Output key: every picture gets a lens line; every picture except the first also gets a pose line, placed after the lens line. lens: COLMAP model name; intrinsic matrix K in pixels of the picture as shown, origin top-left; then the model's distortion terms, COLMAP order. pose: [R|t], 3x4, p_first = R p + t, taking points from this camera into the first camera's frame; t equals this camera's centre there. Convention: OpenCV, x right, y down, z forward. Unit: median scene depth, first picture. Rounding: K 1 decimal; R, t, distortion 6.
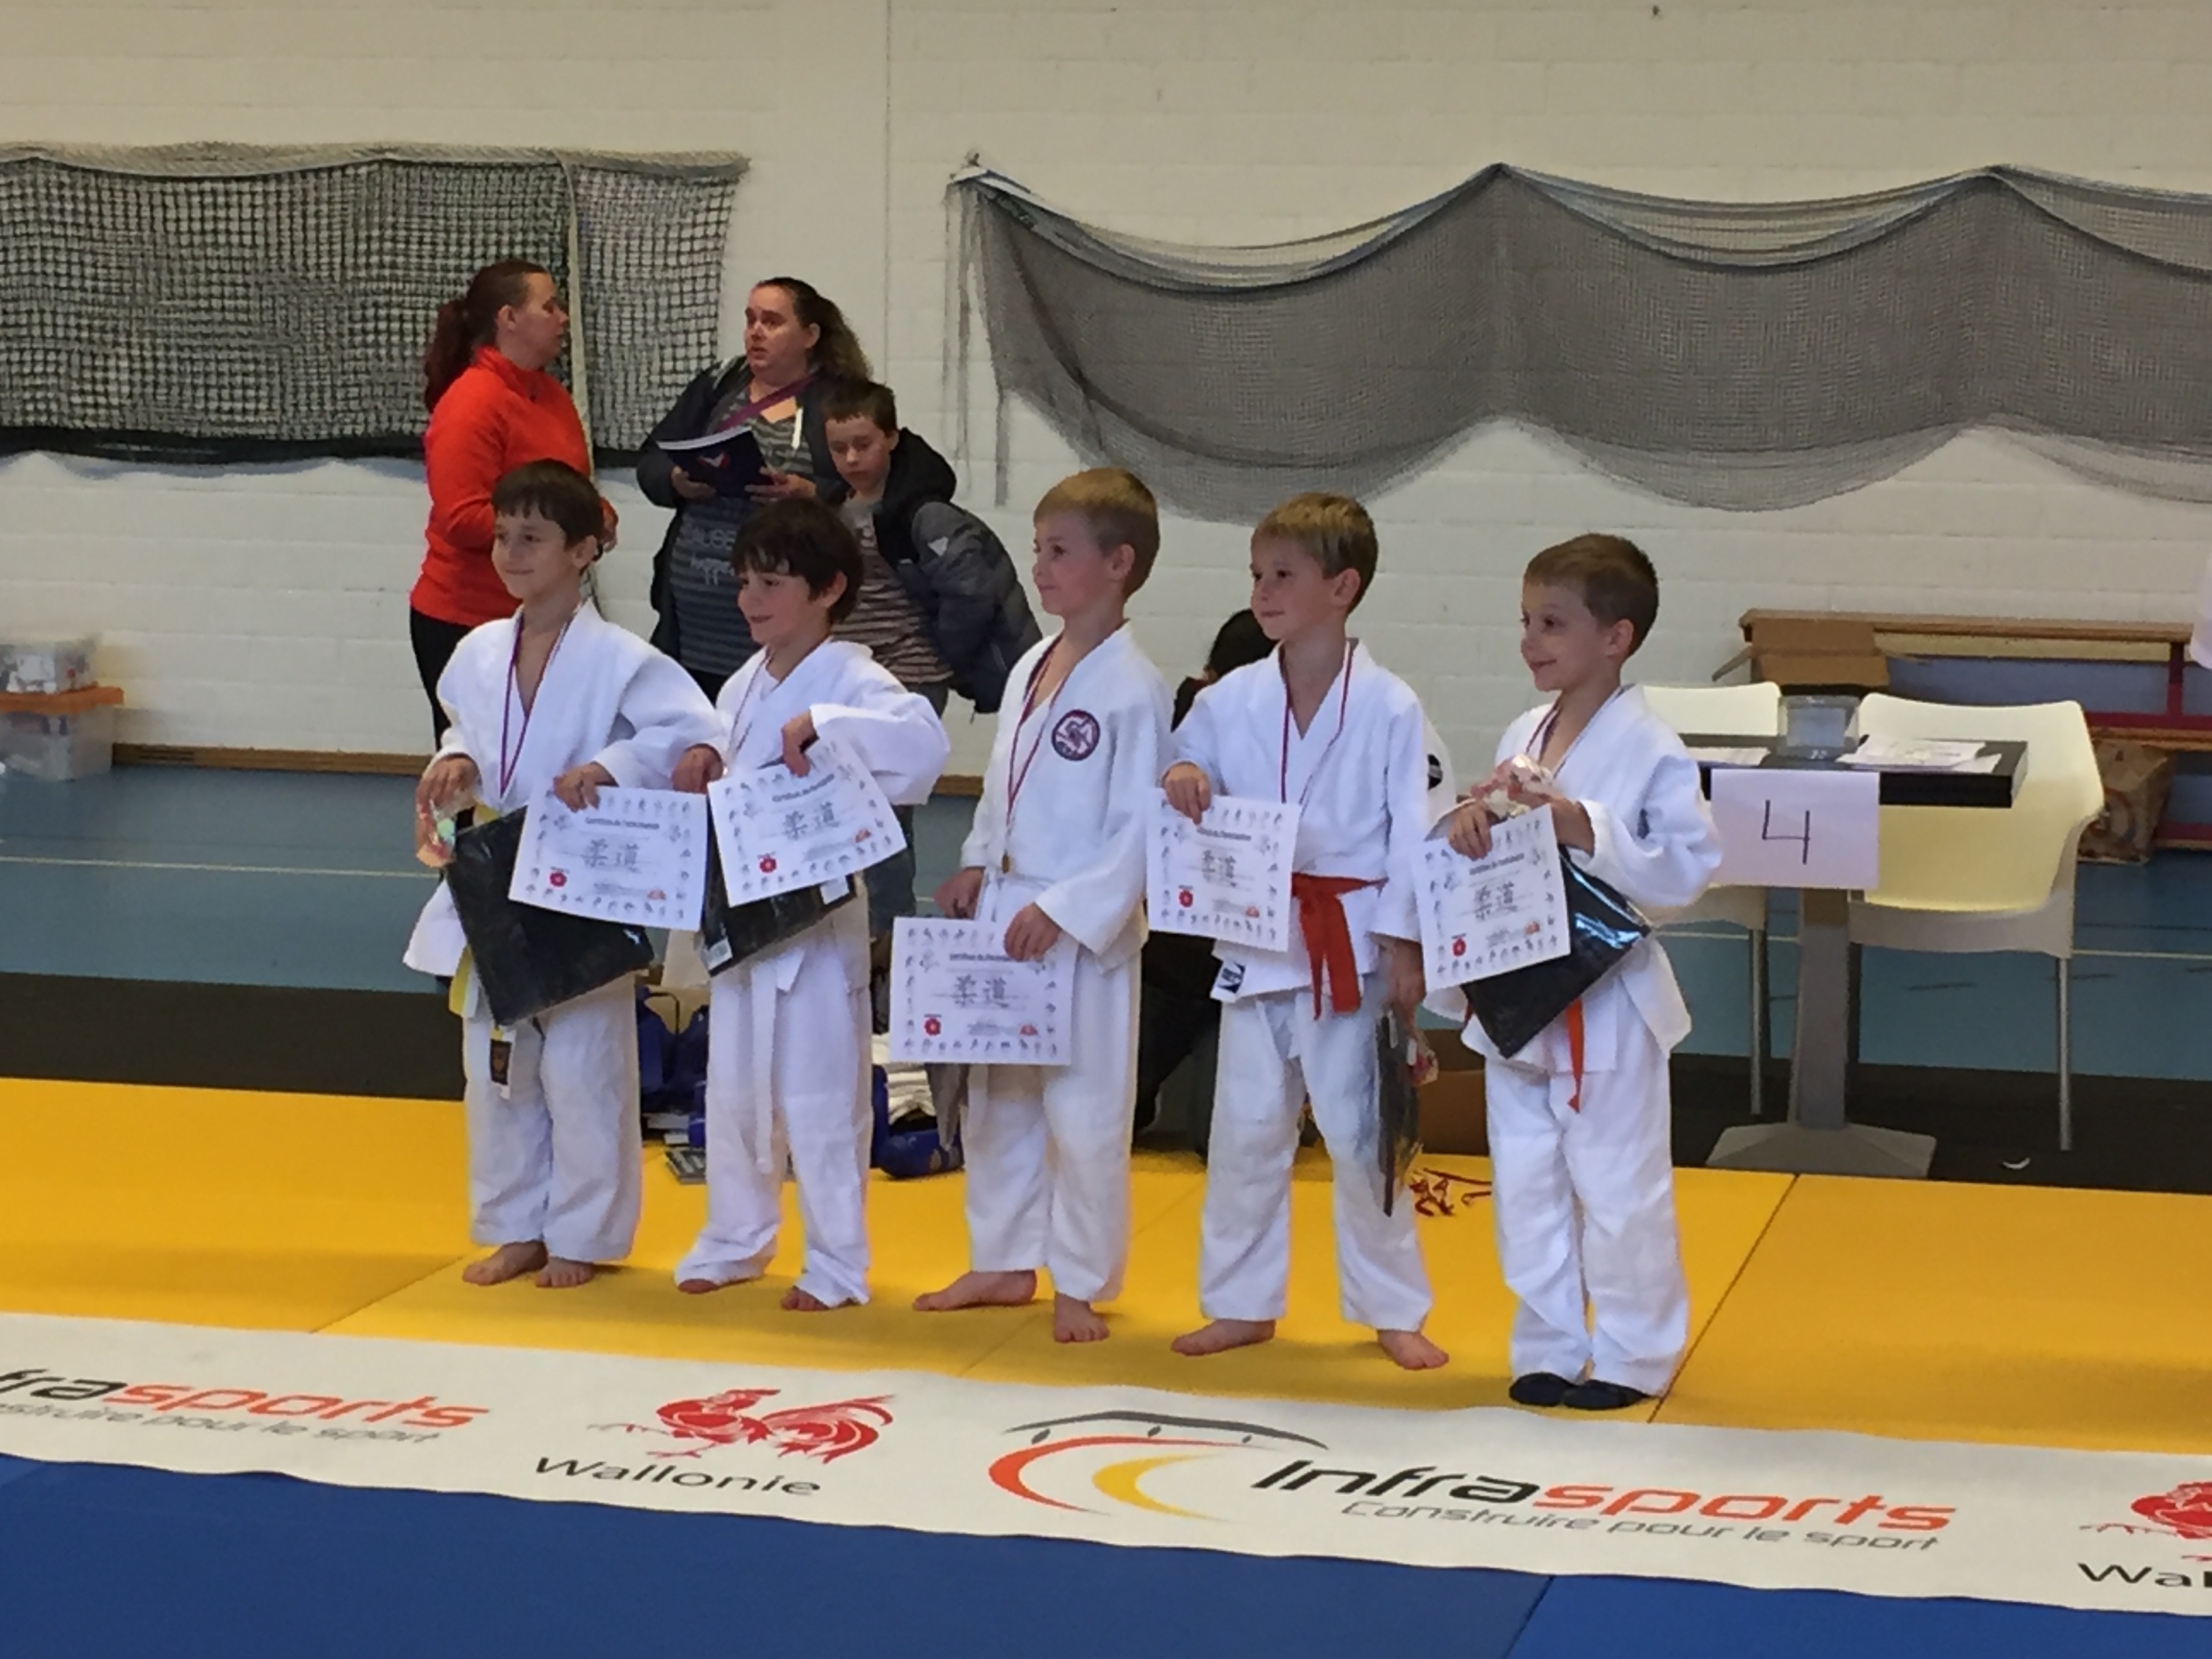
lens RADIAL K [[4688.1, 0, 1090.2], [0, 4688.1, 852.1], [0, 0, 1]] dist [0.043006, 0.000000]
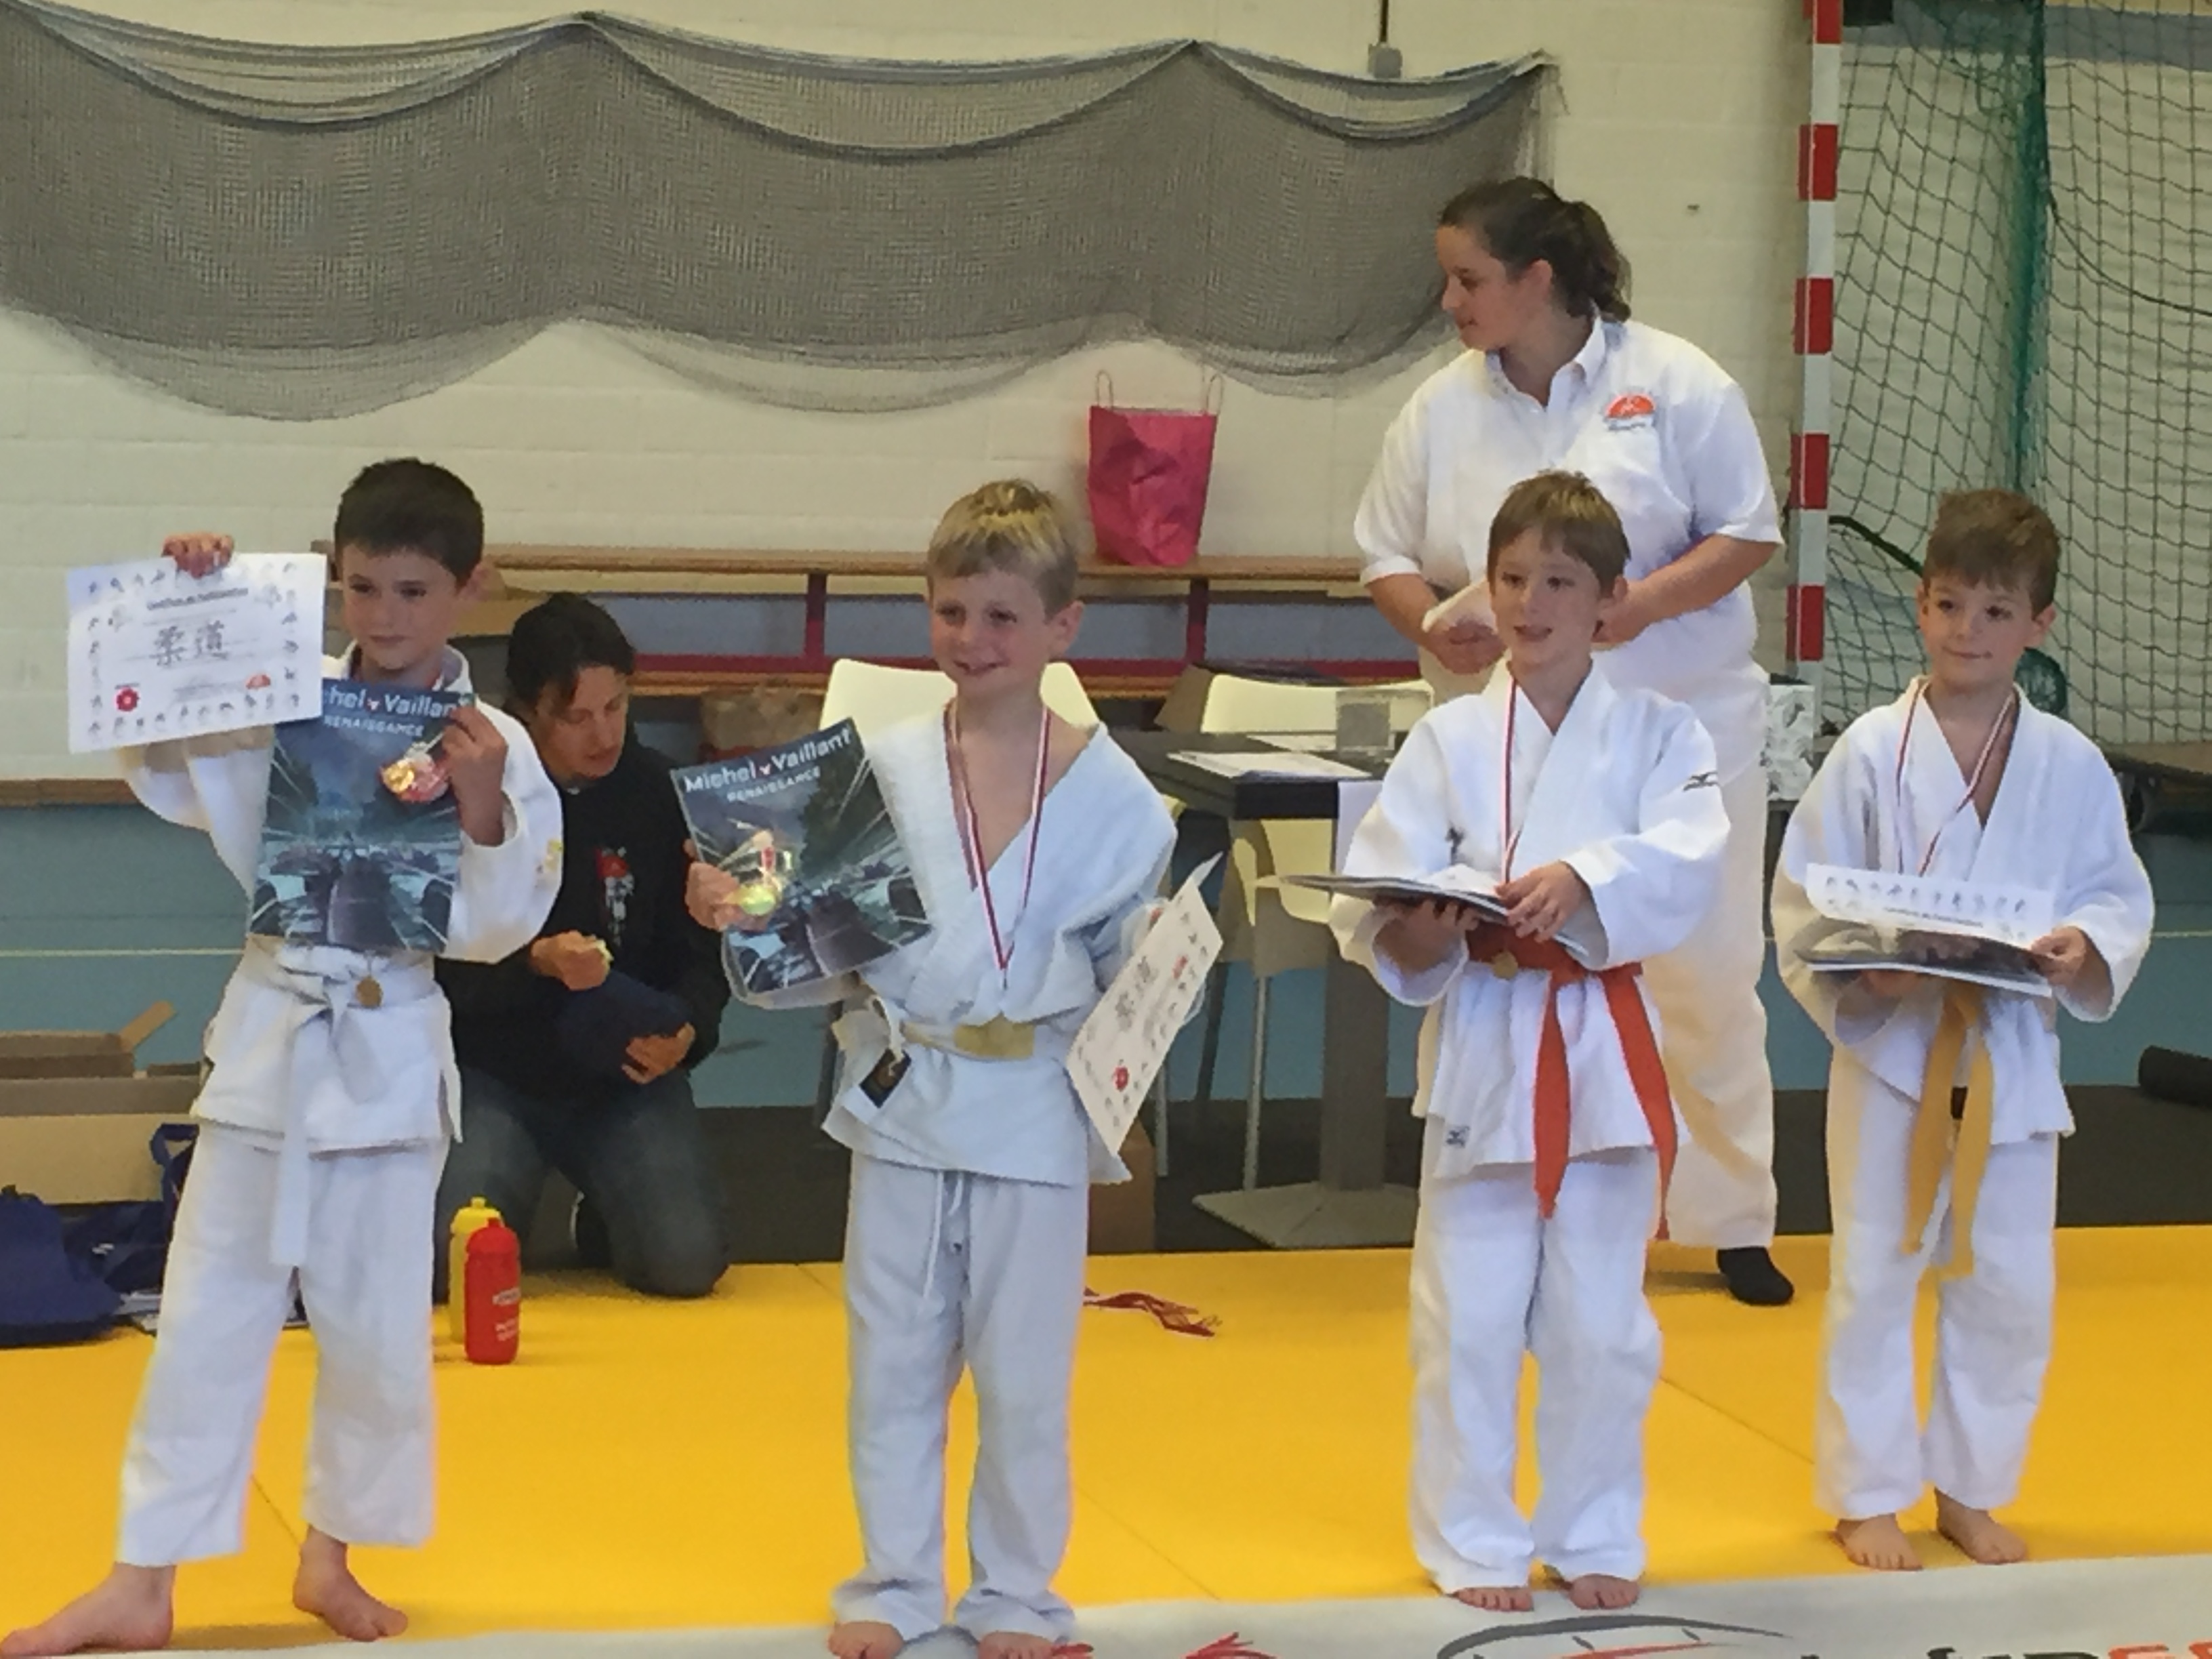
lens RADIAL K [[5586.4, 0, 1086.7], [0, 5586.4, 823.6], [0, 0, 1]] dist [0.058015, 0.000000]
pose [[0.854497, -0.043840, 0.517603, -0.253456], [0.036594, 0.999037, 0.024204, -0.021012], [-0.518166, -0.001741, 0.855278, 0.091942]]
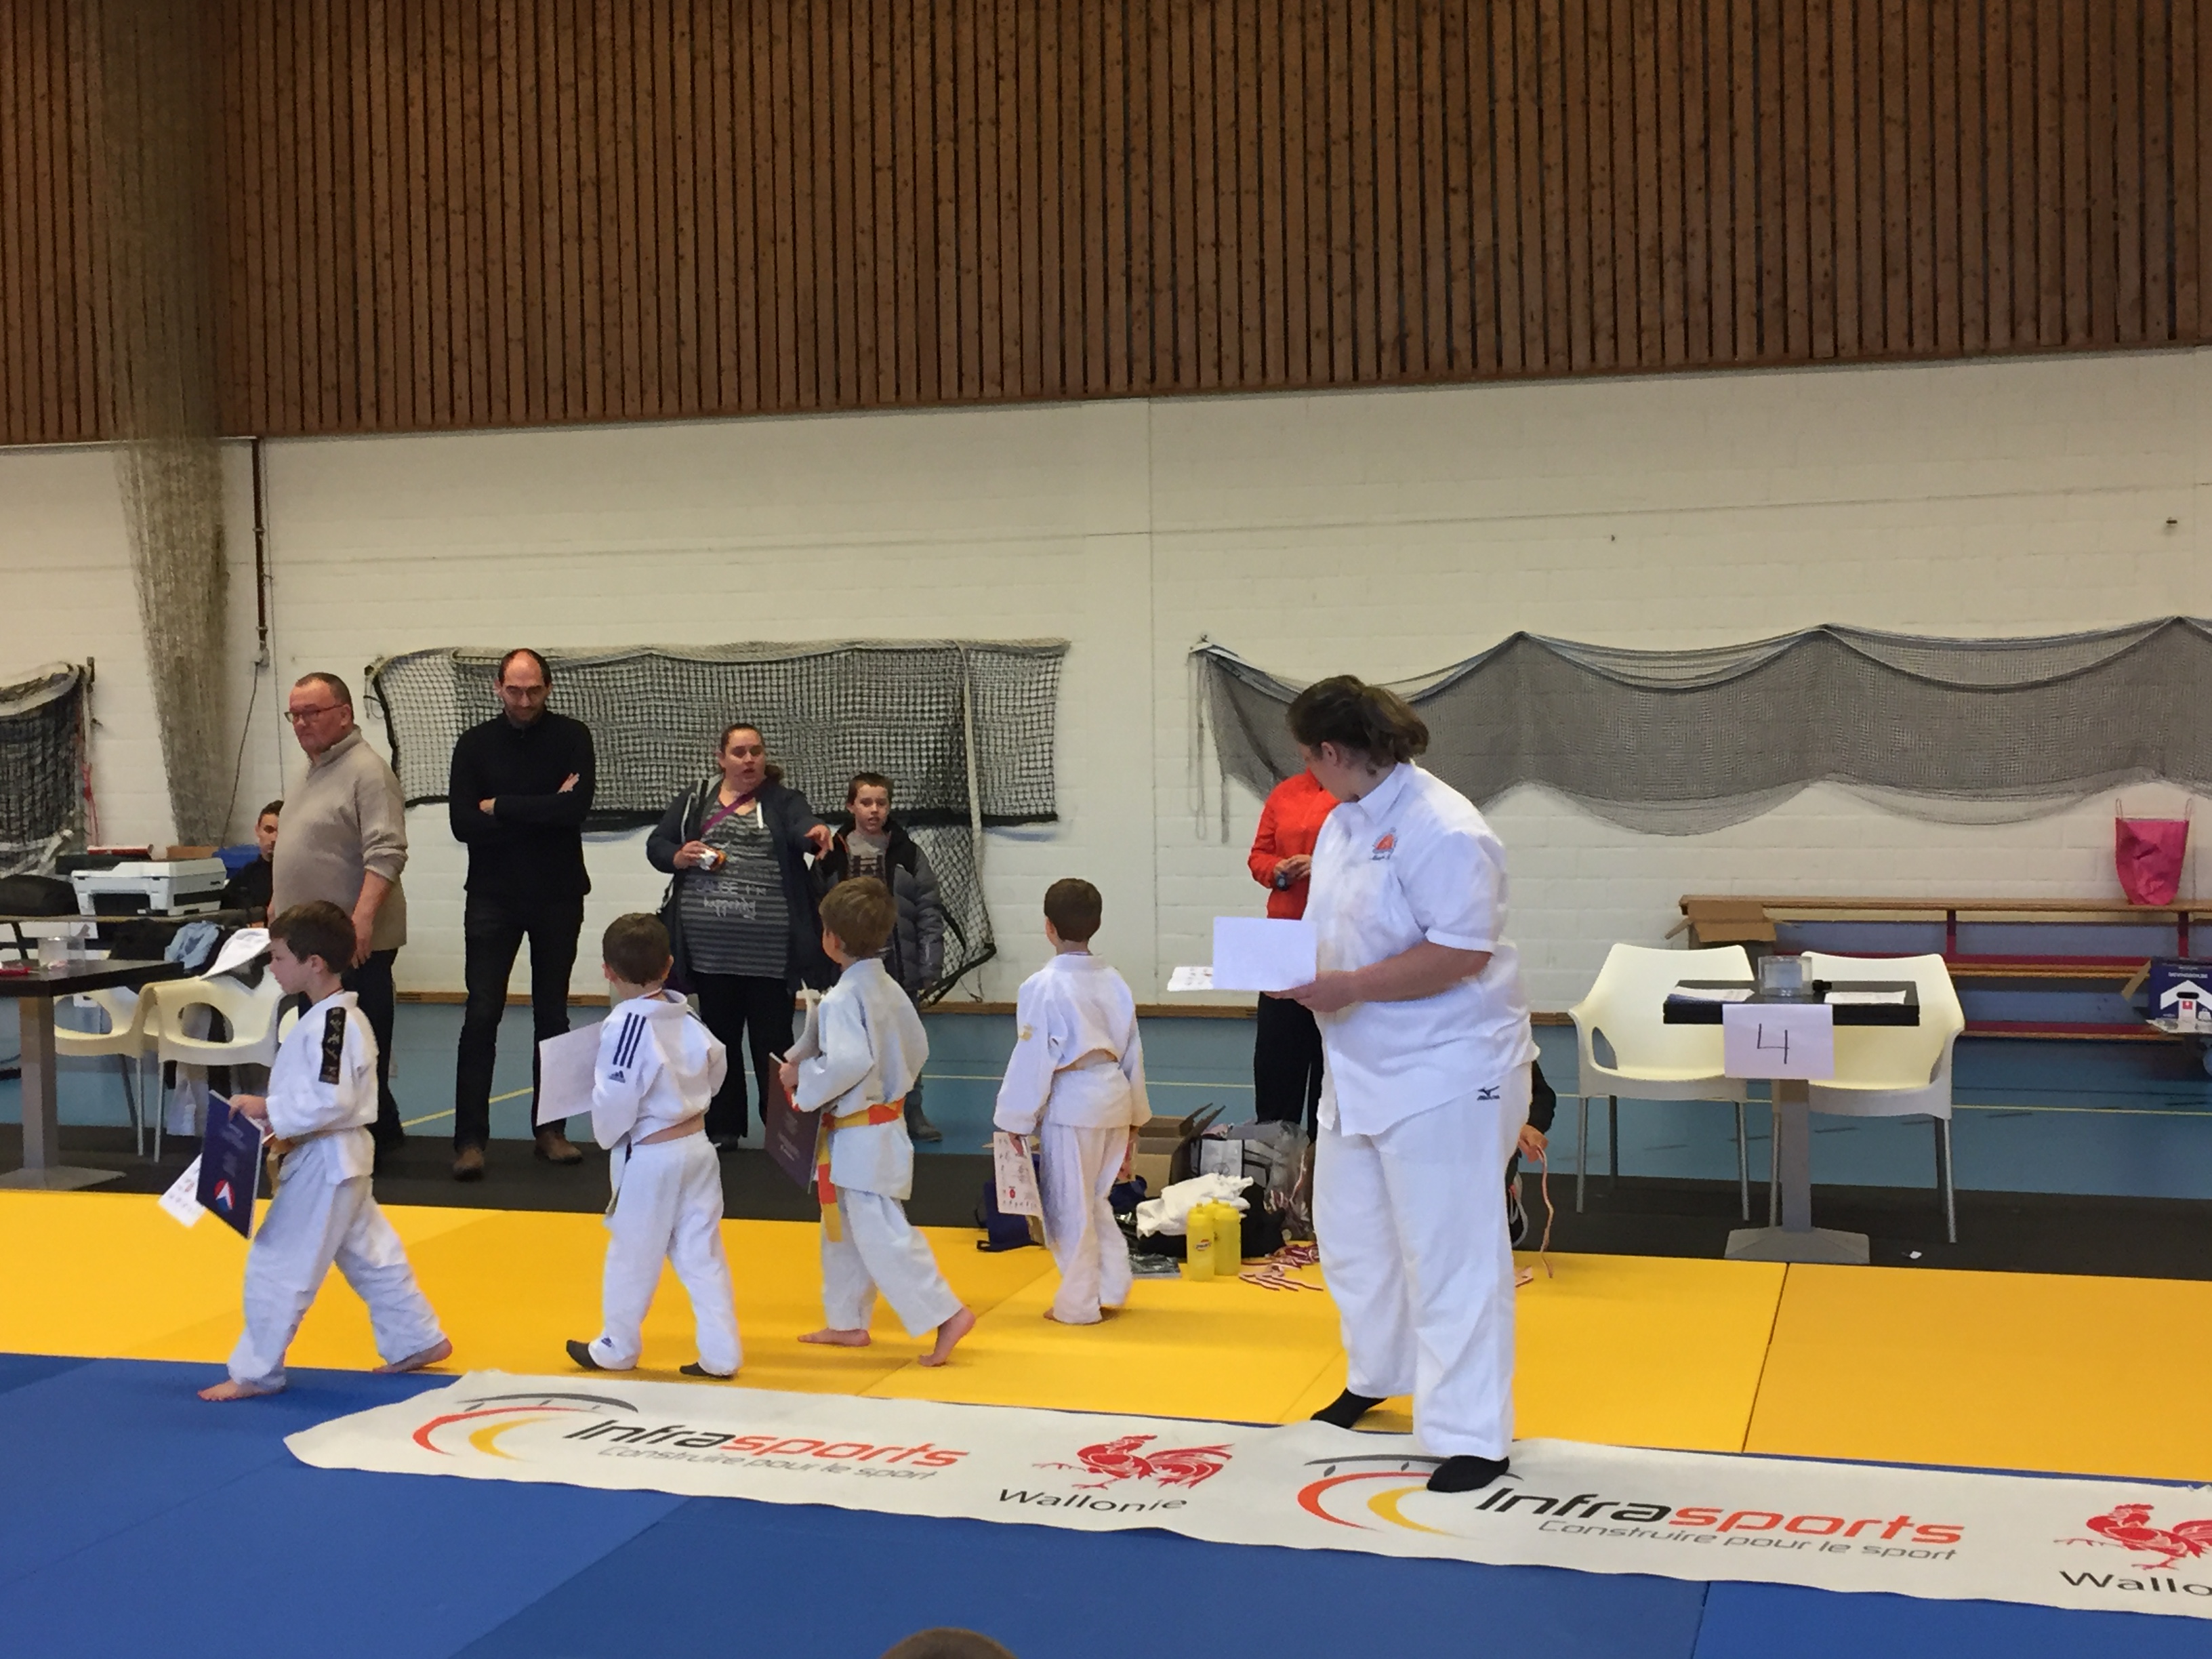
lens RADIAL K [[2694.0, 0, 1114.0], [0, 2694.0, 828.1], [0, 0, 1]] dist [0.062185, 0.000000]
pose [[0.998593, -0.025646, -0.046421, -0.014564], [0.022112, 0.996931, -0.075098, -0.008347], [0.048204, 0.073966, 0.996095, 0.043703]]
